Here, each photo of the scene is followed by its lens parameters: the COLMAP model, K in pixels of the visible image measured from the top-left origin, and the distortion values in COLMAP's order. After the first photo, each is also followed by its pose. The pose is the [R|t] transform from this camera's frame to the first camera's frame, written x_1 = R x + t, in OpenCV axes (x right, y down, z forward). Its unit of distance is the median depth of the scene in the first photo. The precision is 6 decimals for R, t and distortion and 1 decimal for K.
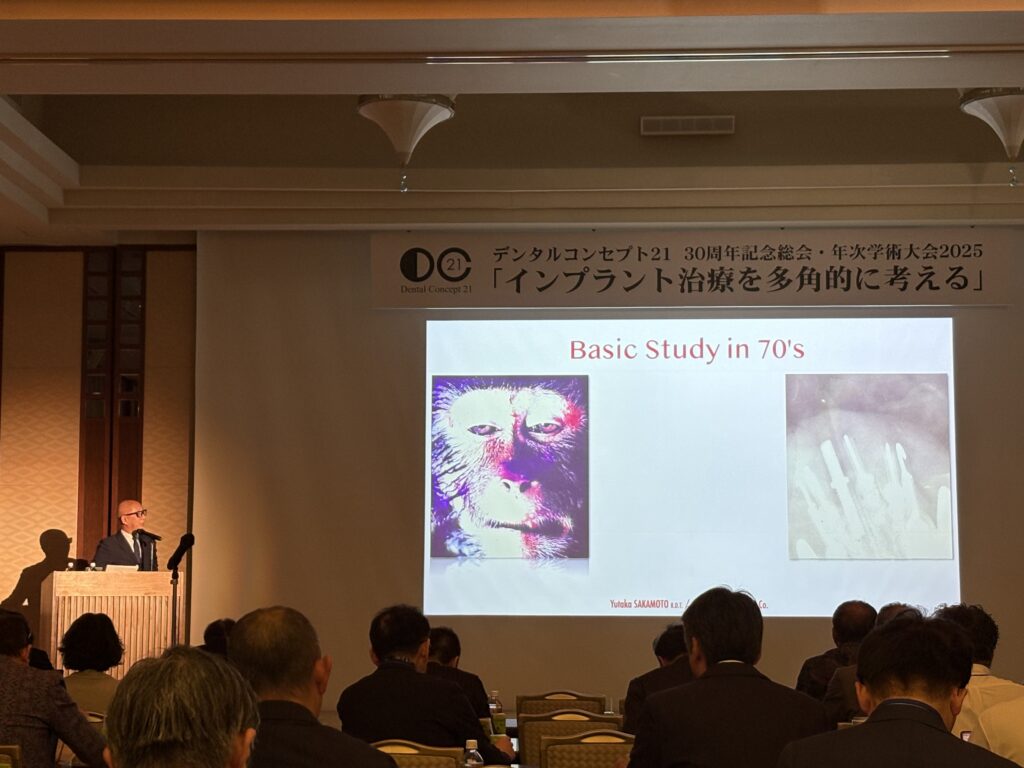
lens RADIAL K [[2063.6, 0, 518.3], [0, 2063.6, 389.2], [0, 0, 1]] dist [0.040052, 0.000000]
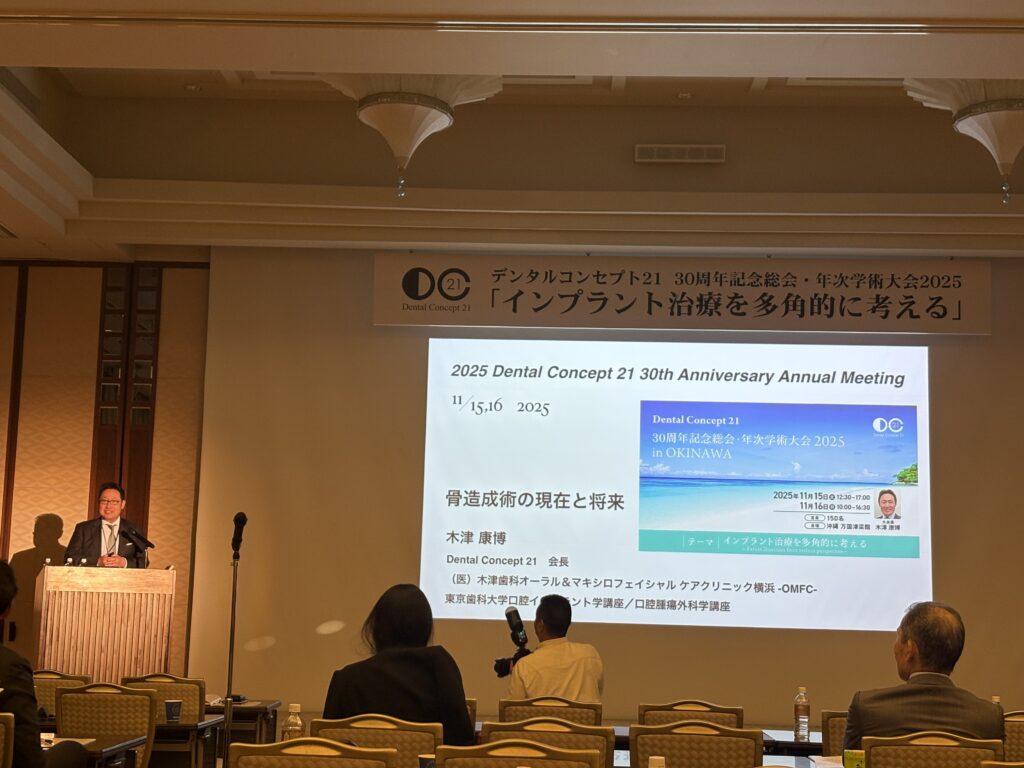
lens RADIAL K [[1622.1, 0, 515.1], [0, 1622.1, 410.4], [0, 0, 1]] dist [0.065033, 0.000000]
pose [[0.999739, 0.022008, -0.006154, 0.006335], [-0.022195, 0.999239, -0.032075, 0.029036], [0.005443, 0.032203, 0.999467, 0.181206]]
